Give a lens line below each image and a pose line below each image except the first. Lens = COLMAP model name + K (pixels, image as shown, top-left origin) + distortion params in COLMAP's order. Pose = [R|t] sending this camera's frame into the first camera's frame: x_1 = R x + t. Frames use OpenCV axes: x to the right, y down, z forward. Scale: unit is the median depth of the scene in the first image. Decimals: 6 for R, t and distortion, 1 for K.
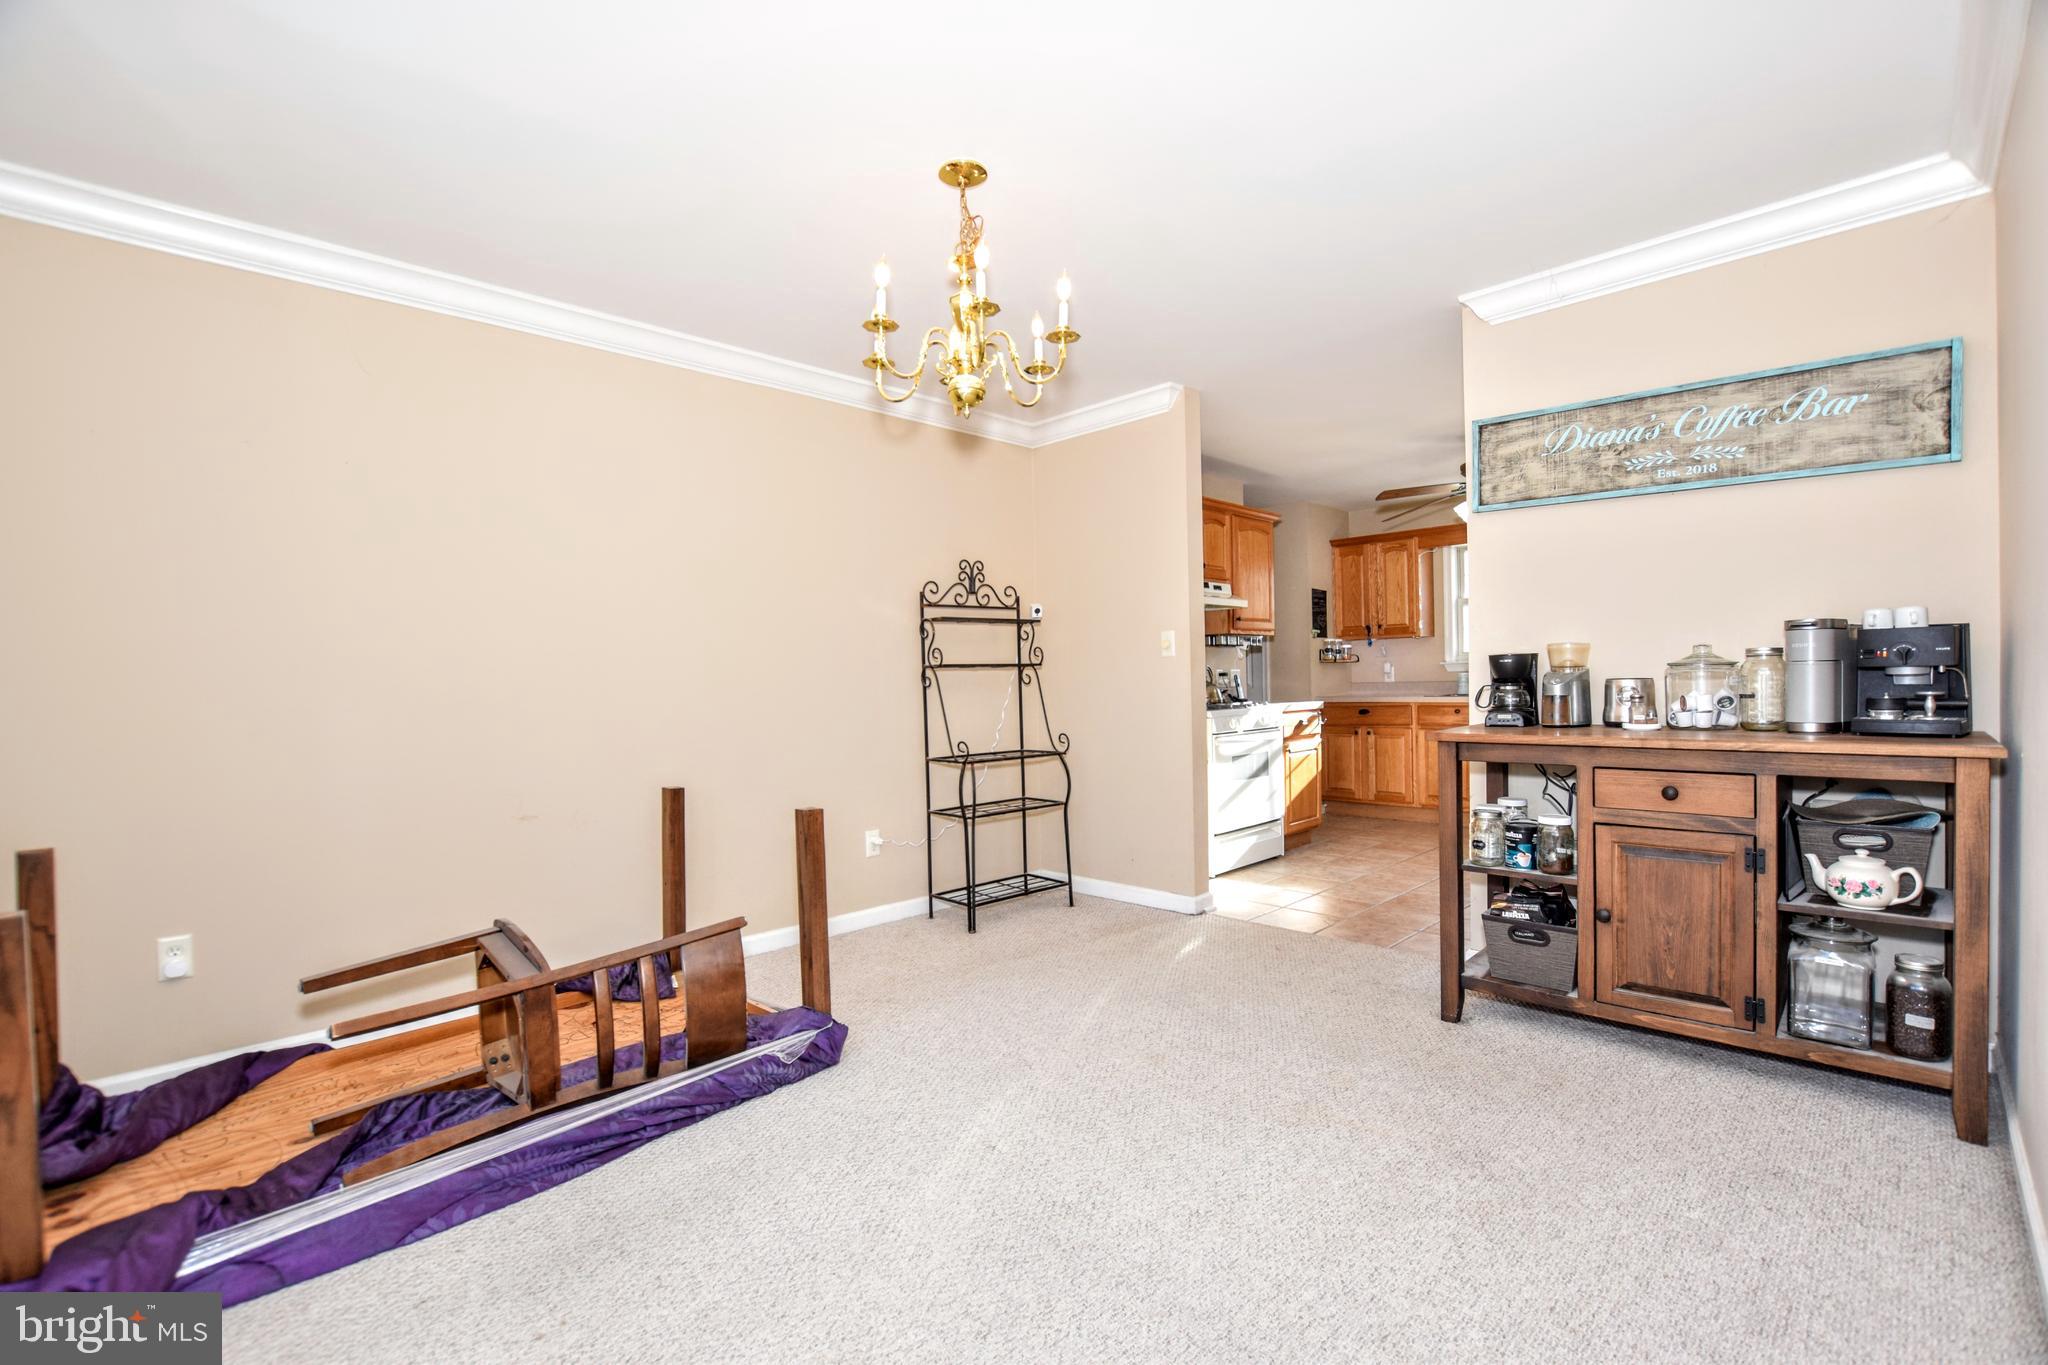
lens RADIAL K [[903.6, 0, 1026.9], [0, 903.6, 691.8], [0, 0, 1]] dist [-0.028983, 0.001411]
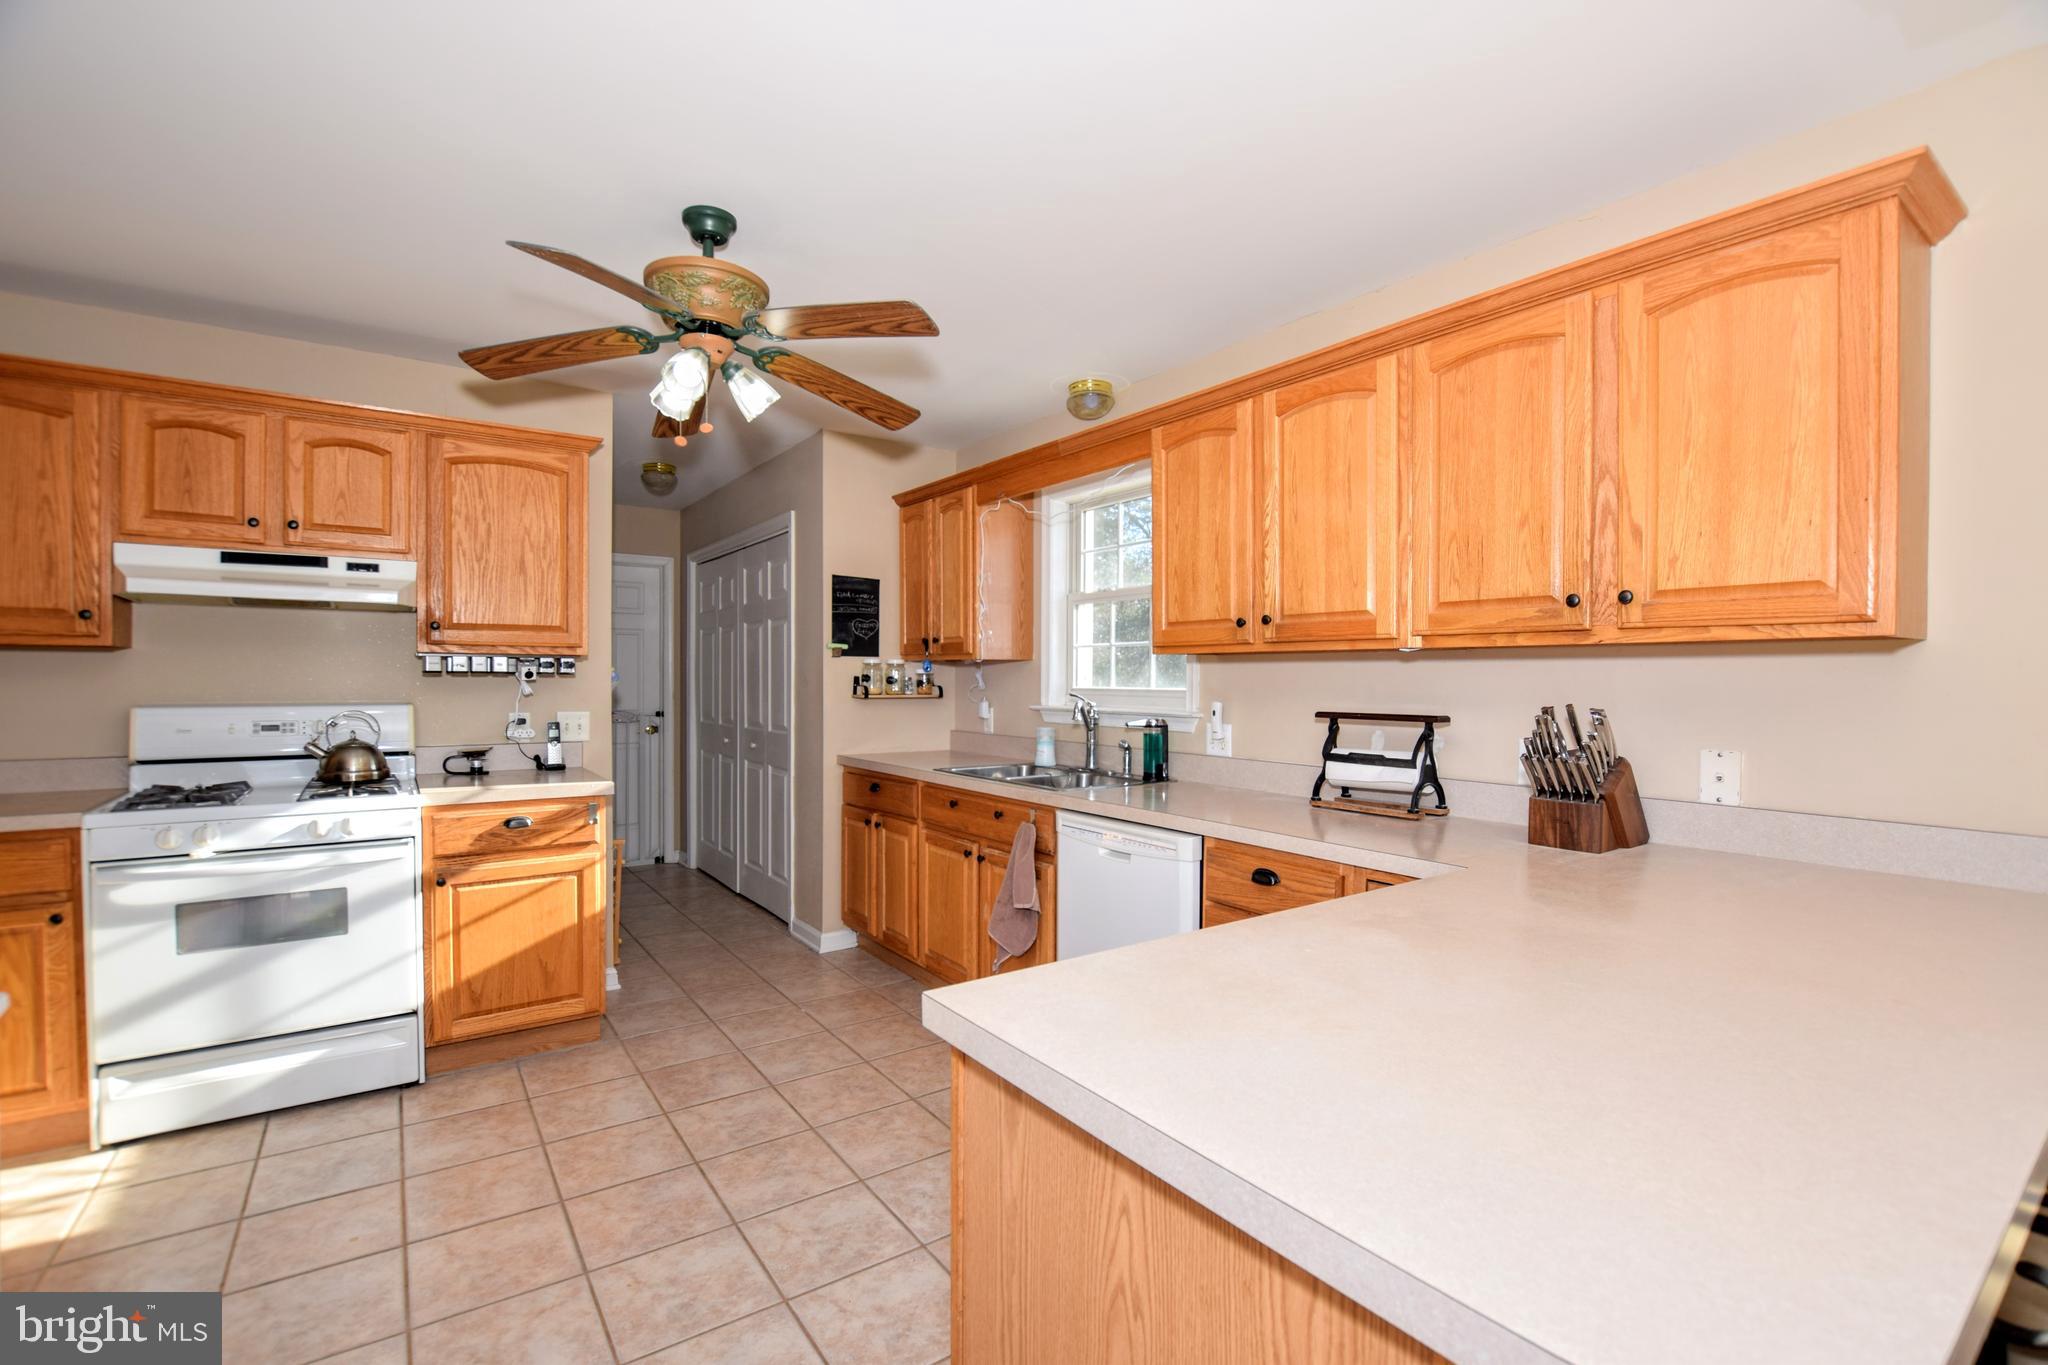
lens RADIAL K [[907.2, 0, 1027.8], [0, 907.2, 695.2], [0, 0, 1]] dist [-0.033458, 0.004943]
pose [[0.985450, 0.032081, -0.166911, 1.412856], [-0.030764, 0.999472, 0.010469, -0.115541], [0.167159, -0.005182, 0.985916, 1.101717]]
